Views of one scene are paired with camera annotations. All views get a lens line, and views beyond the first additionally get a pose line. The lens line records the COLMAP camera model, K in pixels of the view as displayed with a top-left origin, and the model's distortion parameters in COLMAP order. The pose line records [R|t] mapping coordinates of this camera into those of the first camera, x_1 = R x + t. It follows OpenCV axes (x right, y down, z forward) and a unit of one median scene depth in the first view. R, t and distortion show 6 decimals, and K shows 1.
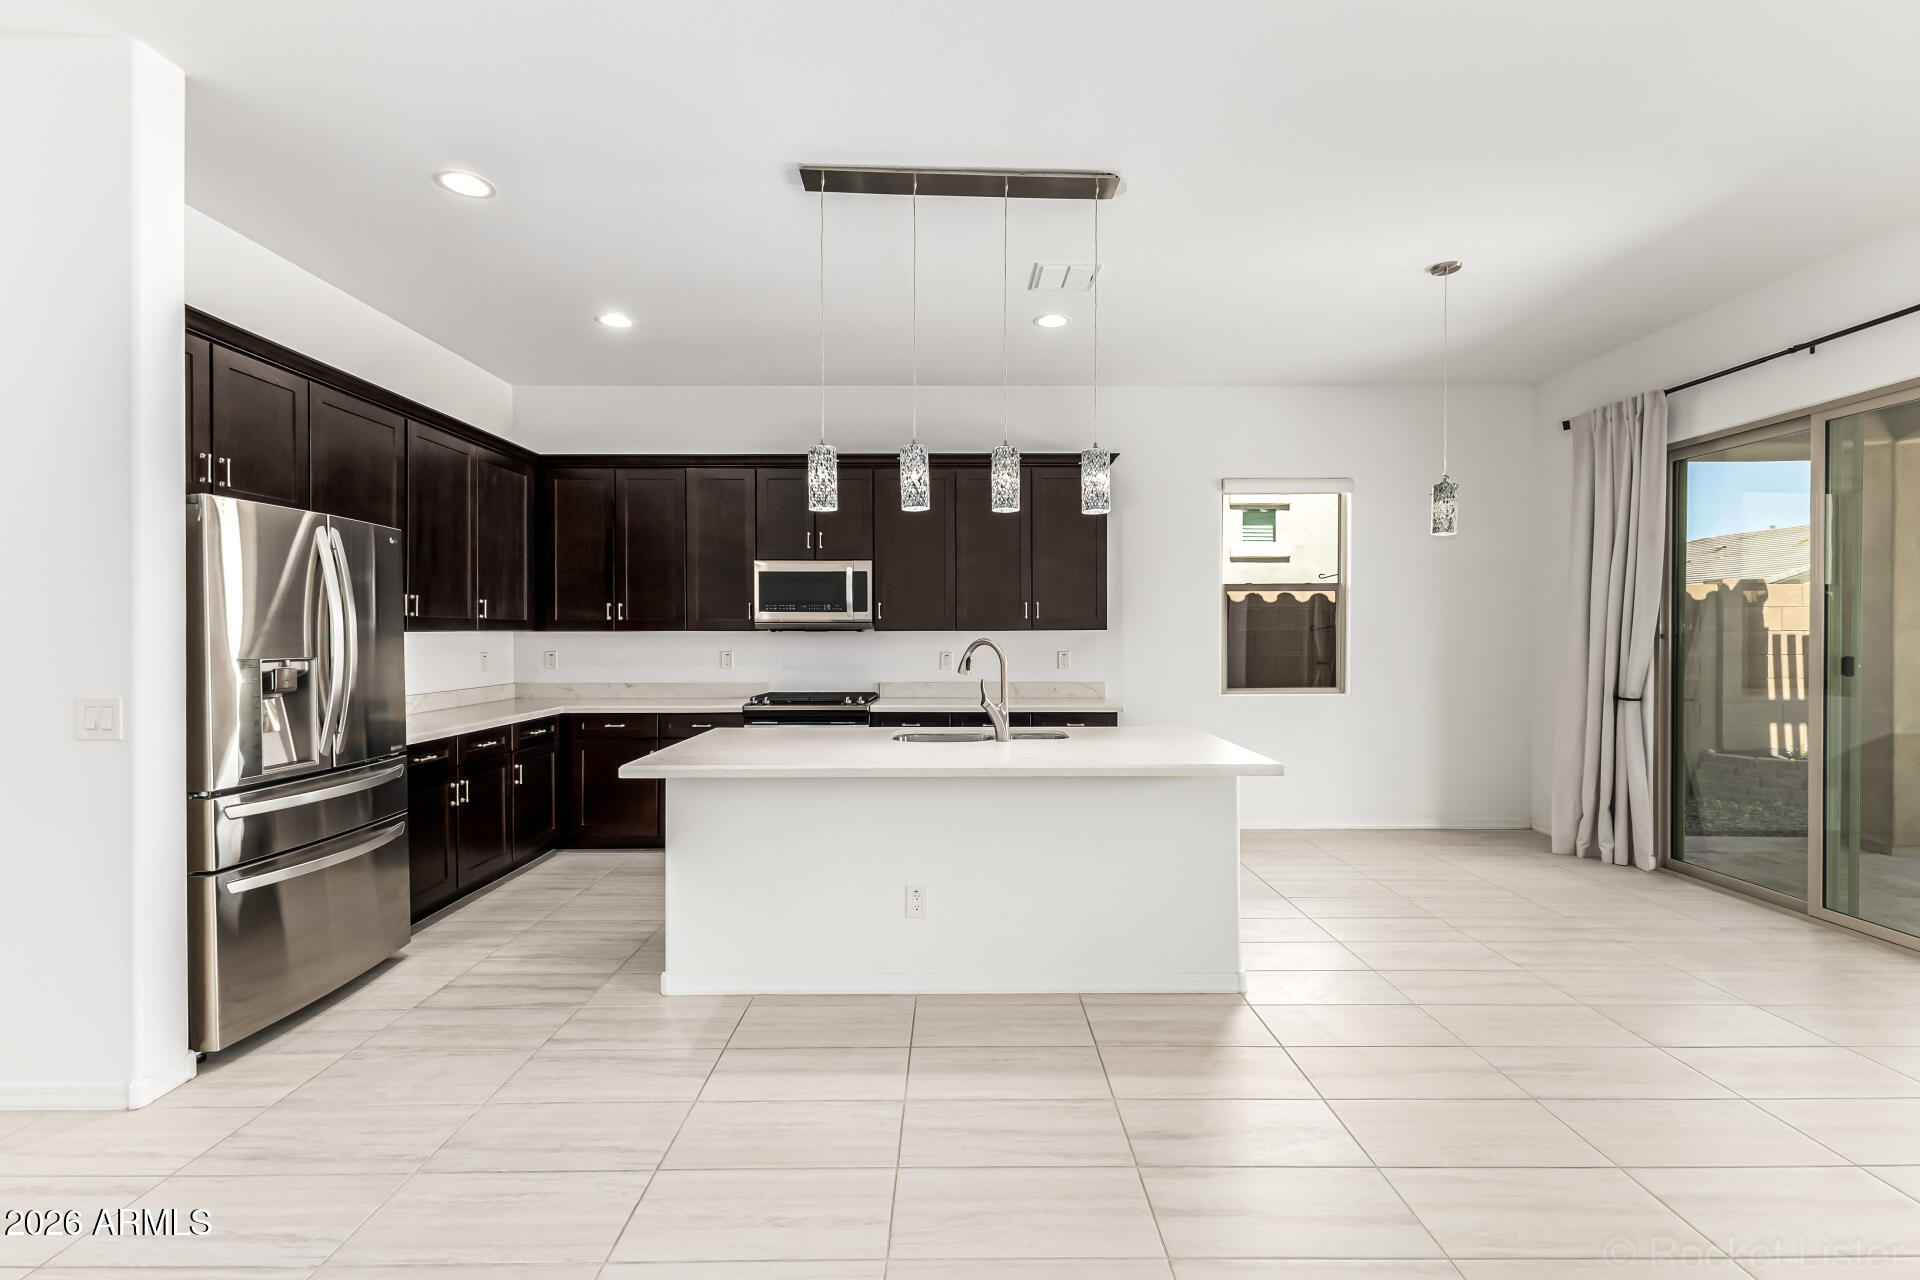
lens RADIAL K [[843.4, 0, 960.3], [0, 843.4, 632.4], [0, 0, 1]] dist [0.001952, 0.000527]
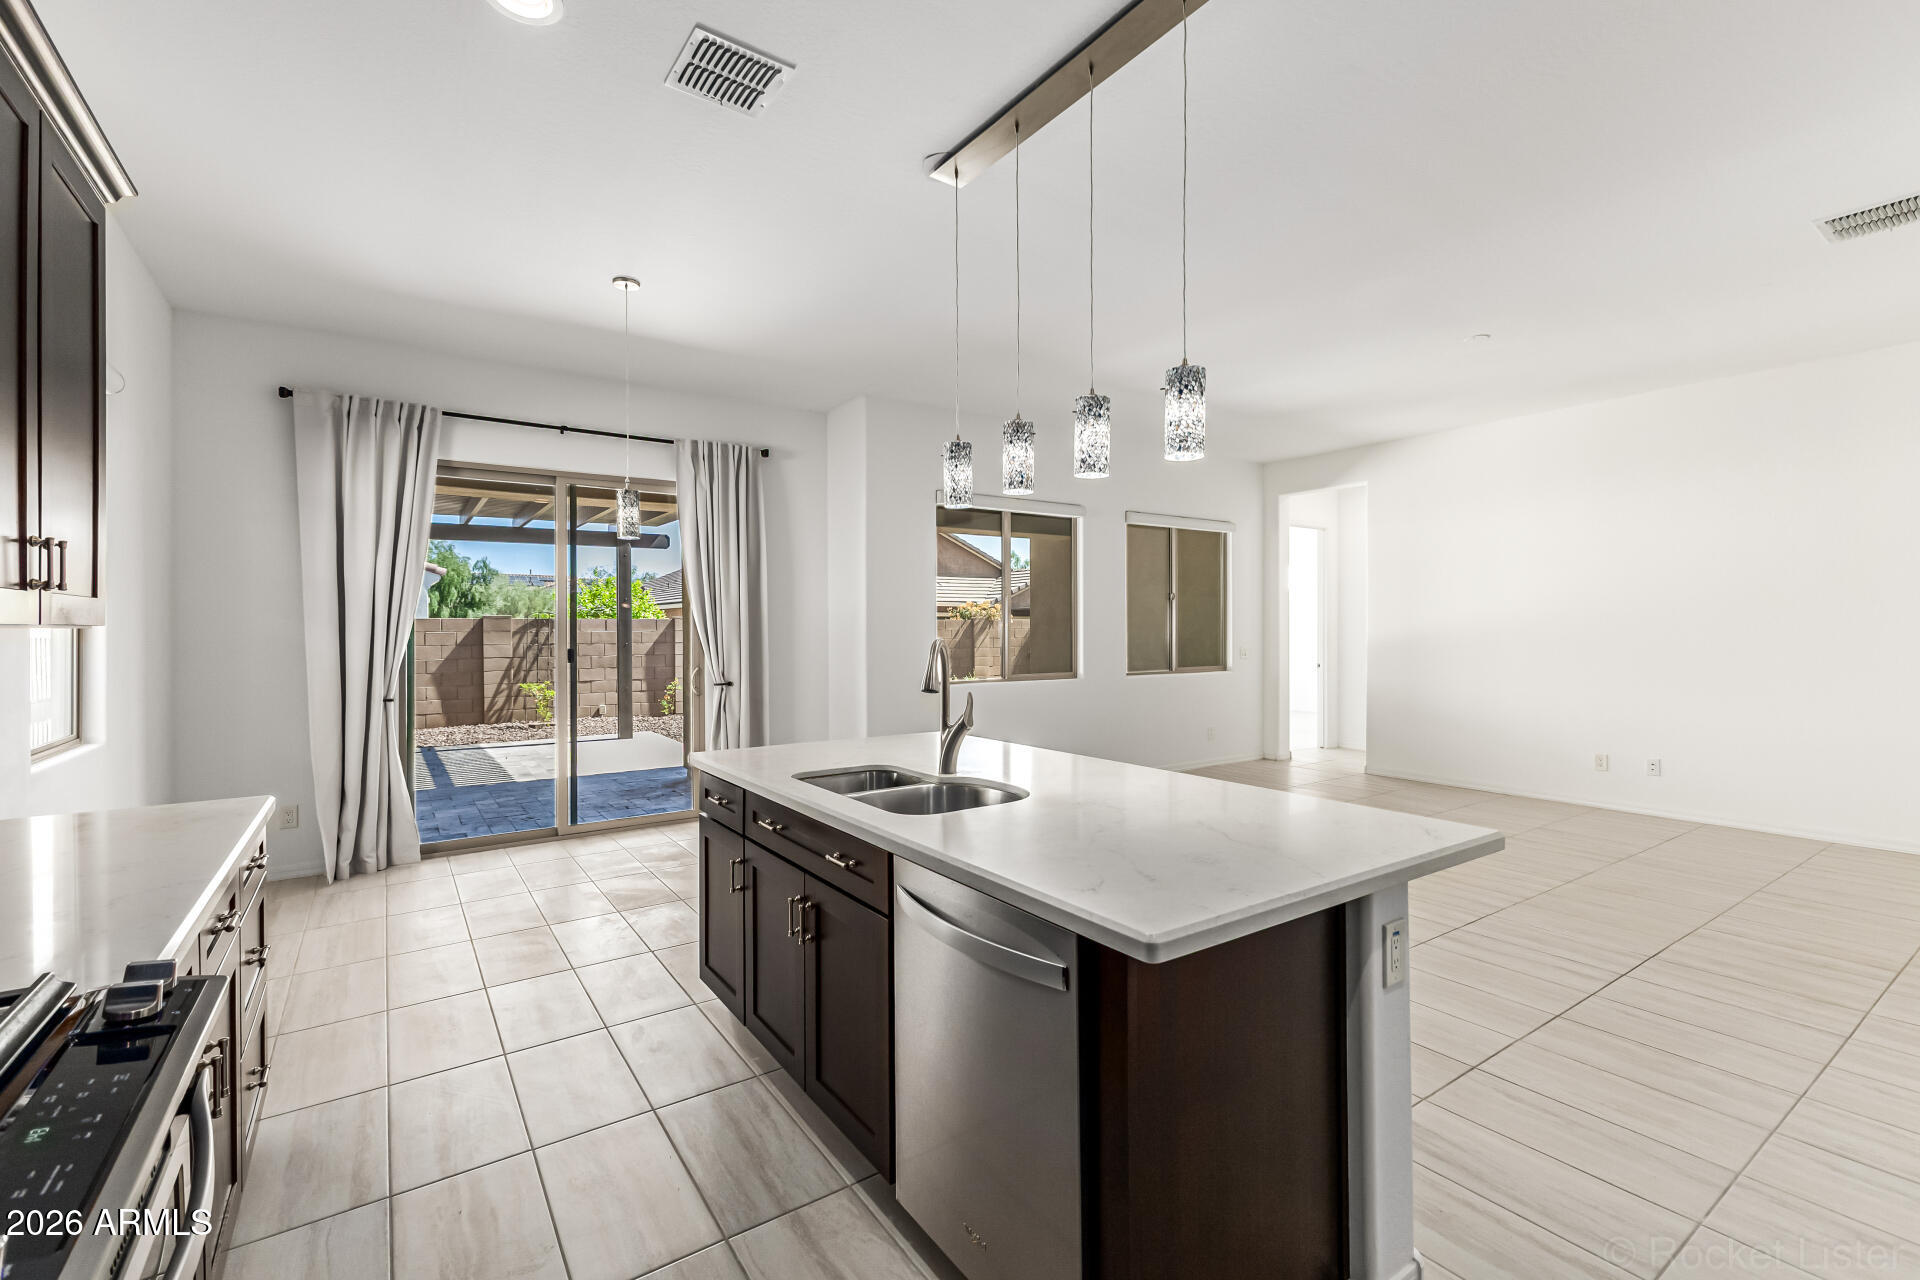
lens RADIAL K [[843.4, 0, 960.3], [0, 843.4, 632.4], [0, 0, 1]] dist [0.001952, 0.000527]
pose [[-0.567785, 0.000663, 0.823177, -0.750875], [0.005799, 0.999978, 0.003195, -0.002507], [-0.823157, 0.006588, -0.567776, 1.834573]]
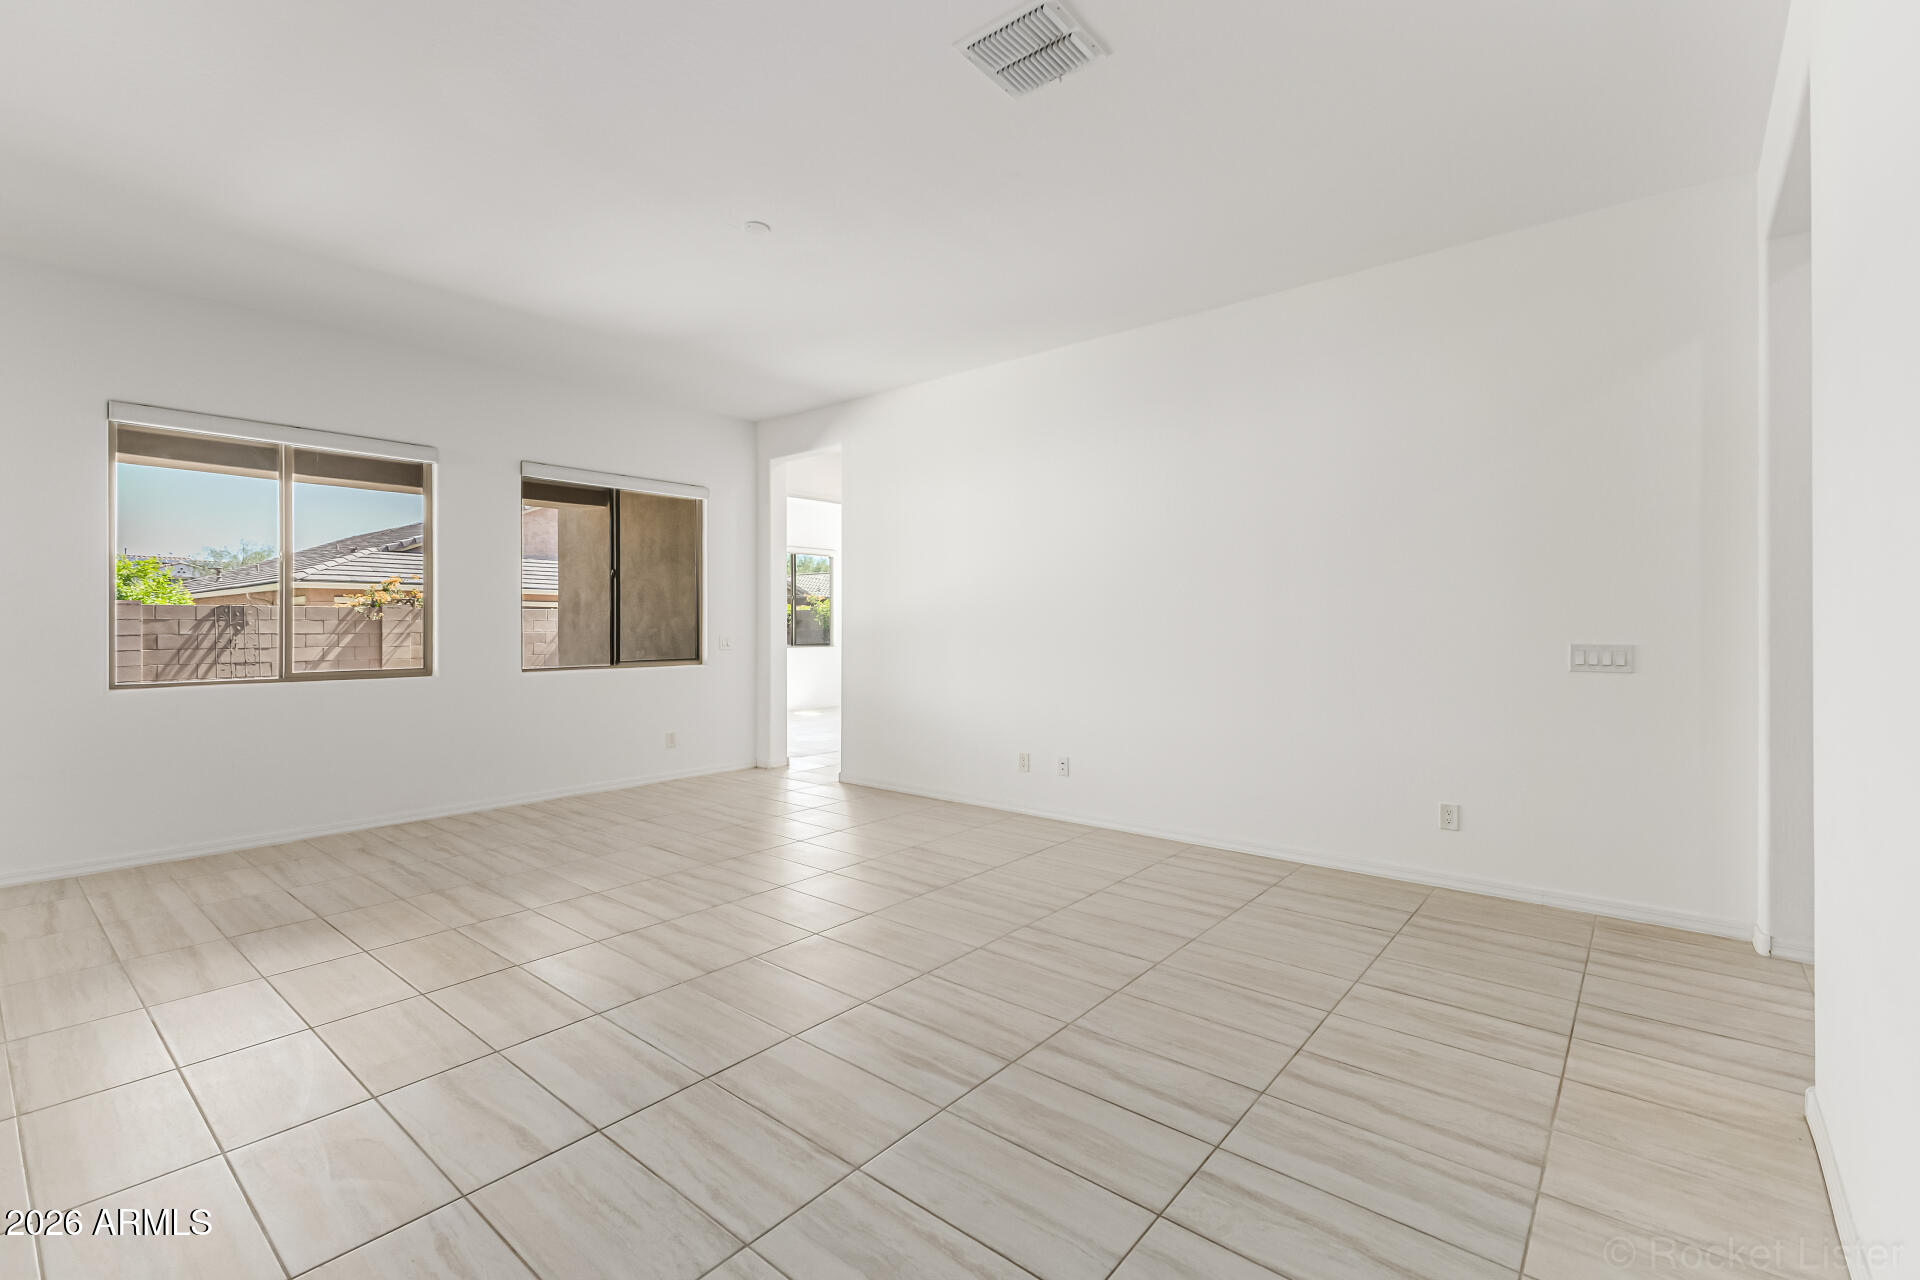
lens RADIAL K [[843.4, 0, 960.3], [0, 843.4, 632.4], [0, 0, 1]] dist [0.001952, 0.000527]
pose [[-0.766353, 0.001431, 0.642418, -1.040355], [0.005047, 0.999980, 0.003794, 0.049964], [-0.642400, 0.006150, -0.766345, 0.710894]]
